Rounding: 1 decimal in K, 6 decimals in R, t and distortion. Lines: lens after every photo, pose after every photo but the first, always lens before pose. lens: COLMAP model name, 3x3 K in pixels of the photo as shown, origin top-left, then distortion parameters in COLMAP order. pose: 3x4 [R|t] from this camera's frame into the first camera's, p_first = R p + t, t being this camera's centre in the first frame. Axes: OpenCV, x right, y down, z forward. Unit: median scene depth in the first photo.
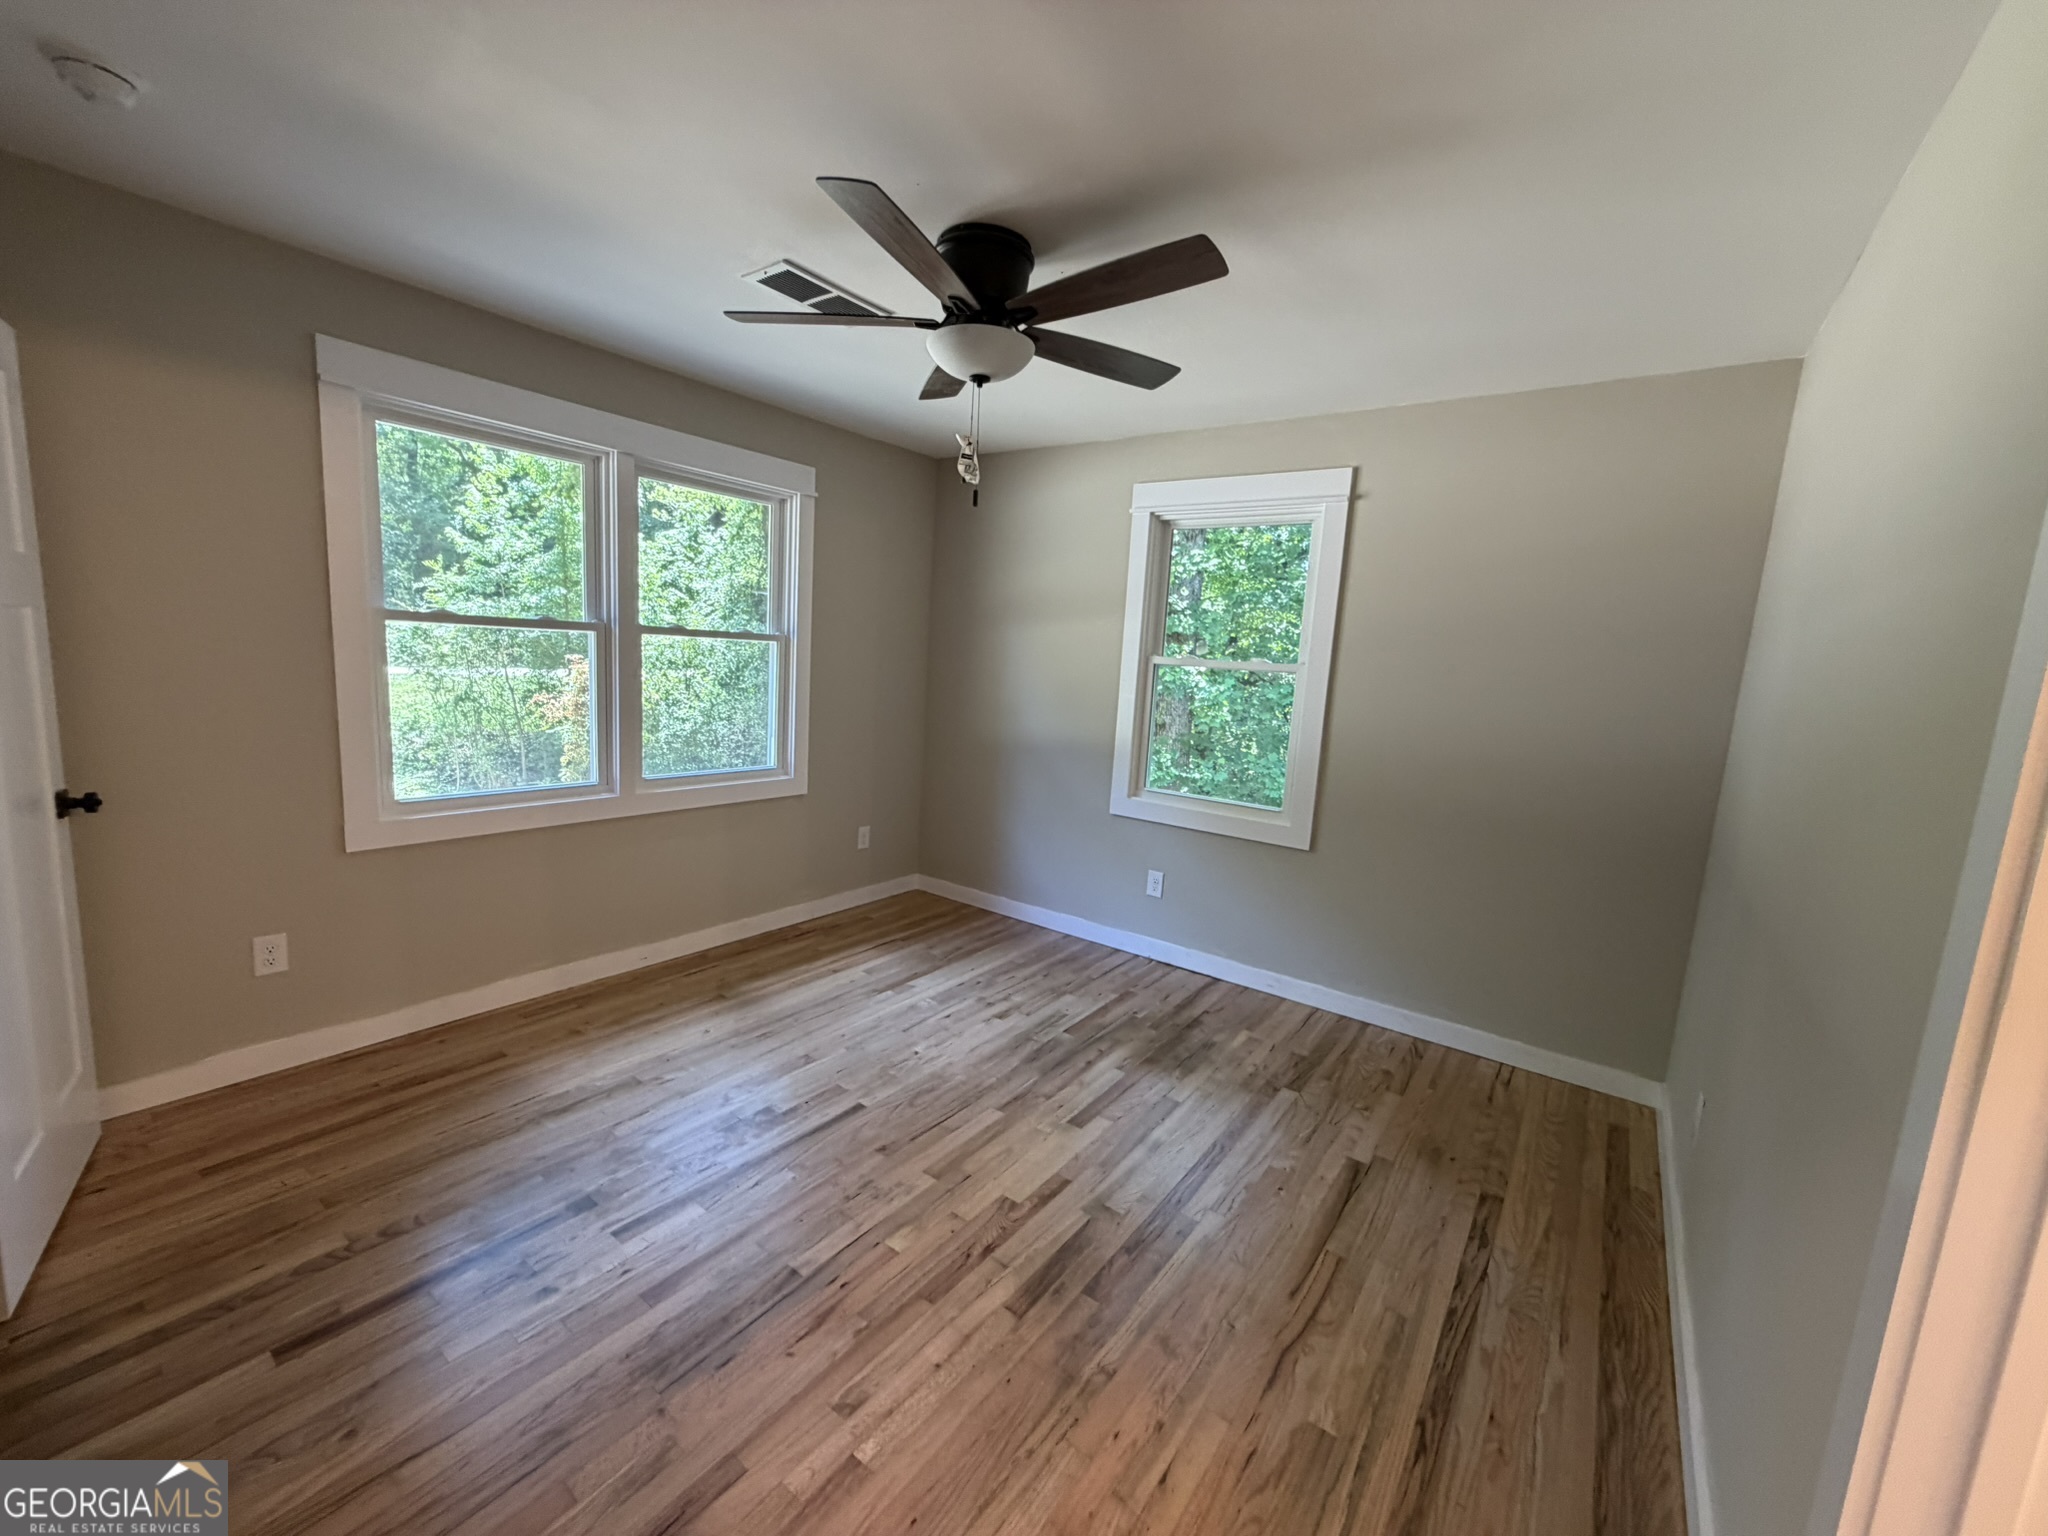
lens RADIAL K [[817.7, 0, 1020.8], [0, 817.7, 769.4], [0, 0, 1]] dist [0.001047, 0.000001]
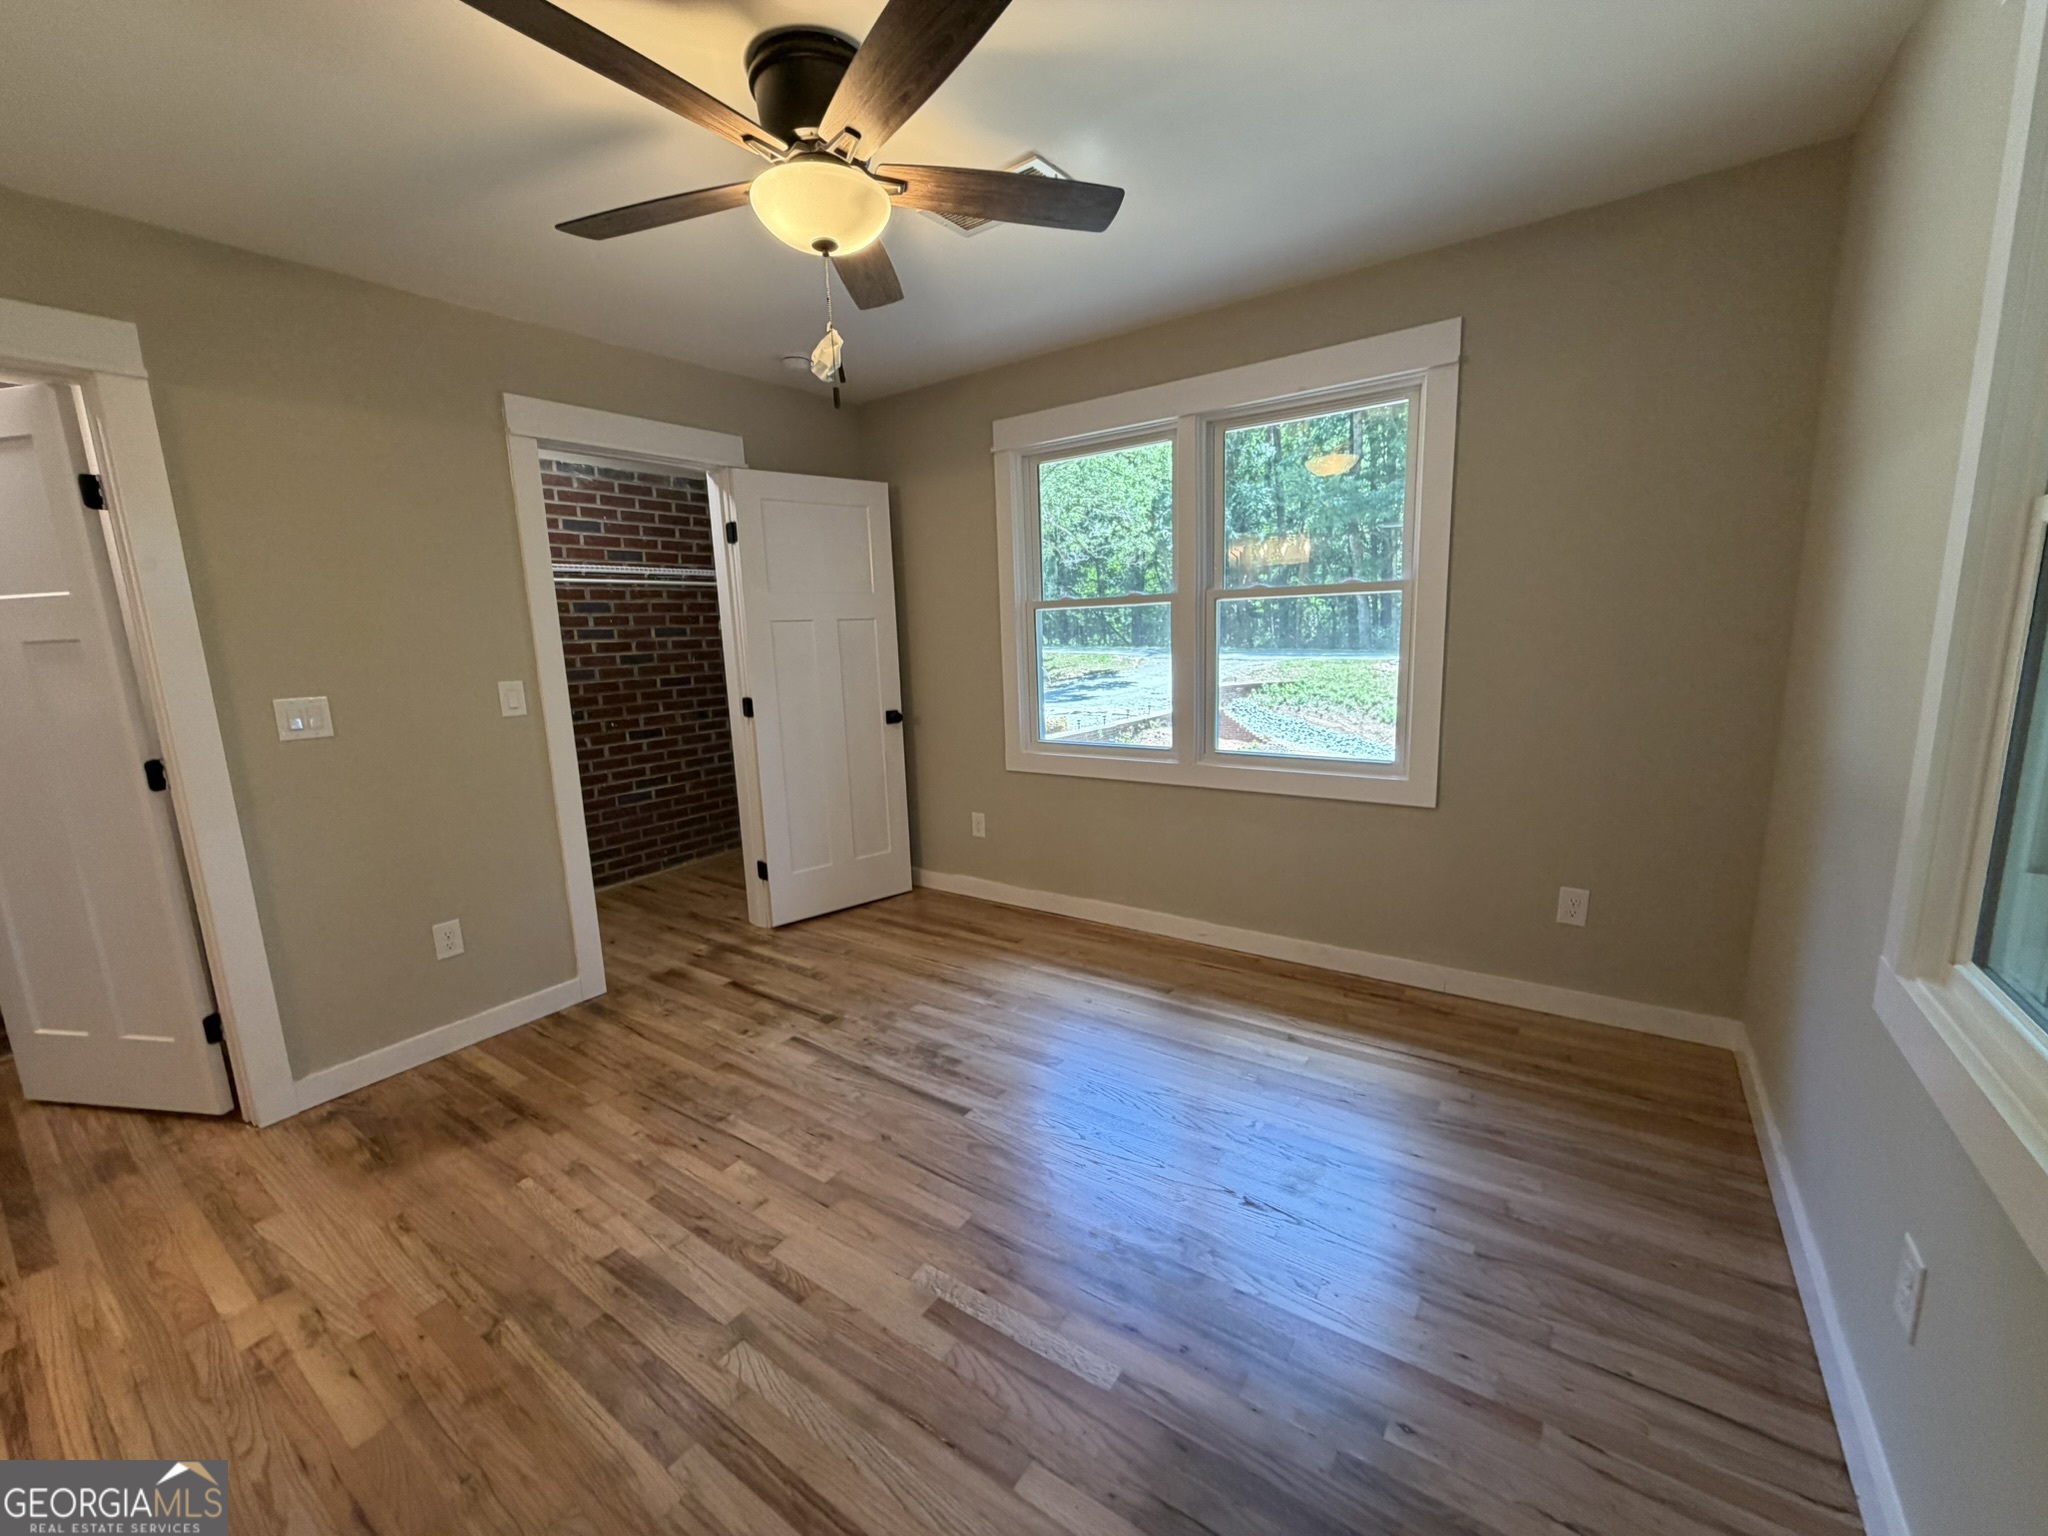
lens RADIAL K [[817.7, 0, 1020.8], [0, 817.7, 769.4], [0, 0, 1]] dist [0.001047, 0.000001]
pose [[0.013853, 0.111436, -0.993675, 0.786770], [-0.104336, 0.988507, 0.109402, -0.078400], [0.994446, 0.102160, 0.025320, 1.195759]]
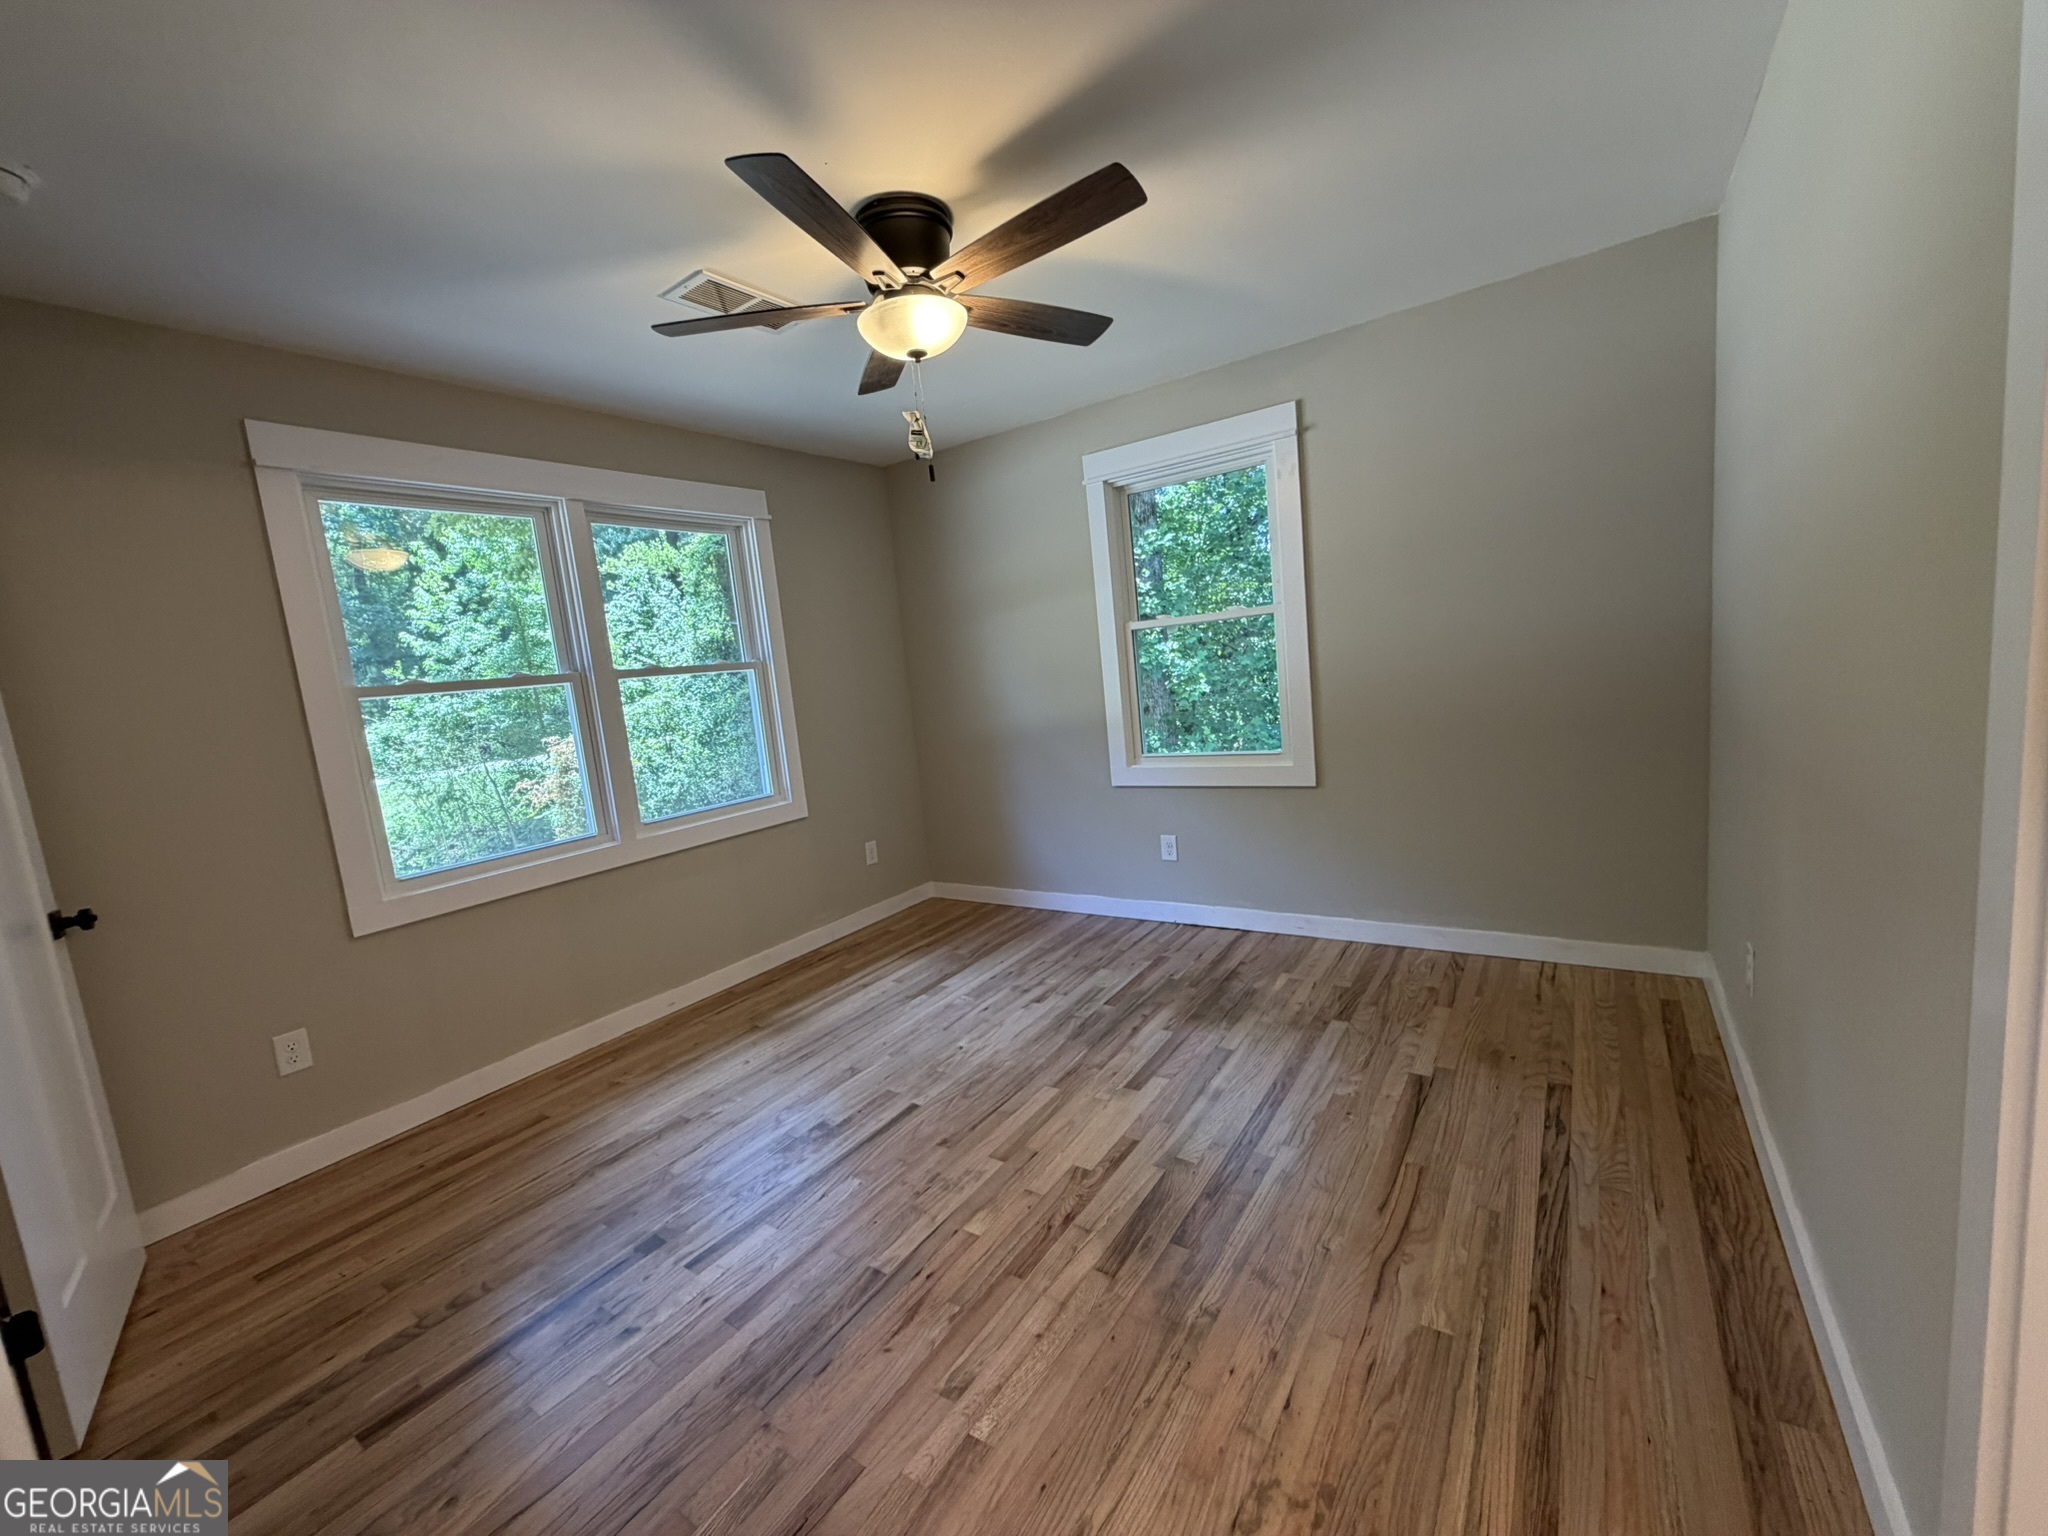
lens RADIAL K [[817.7, 0, 1020.8], [0, 817.7, 769.4], [0, 0, 1]] dist [0.001047, 0.000001]
pose [[0.986771, -0.161604, 0.012960, -0.020317], [0.161782, 0.986726, -0.014098, 0.055898], [-0.010510, 0.016008, 0.999817, 0.010453]]
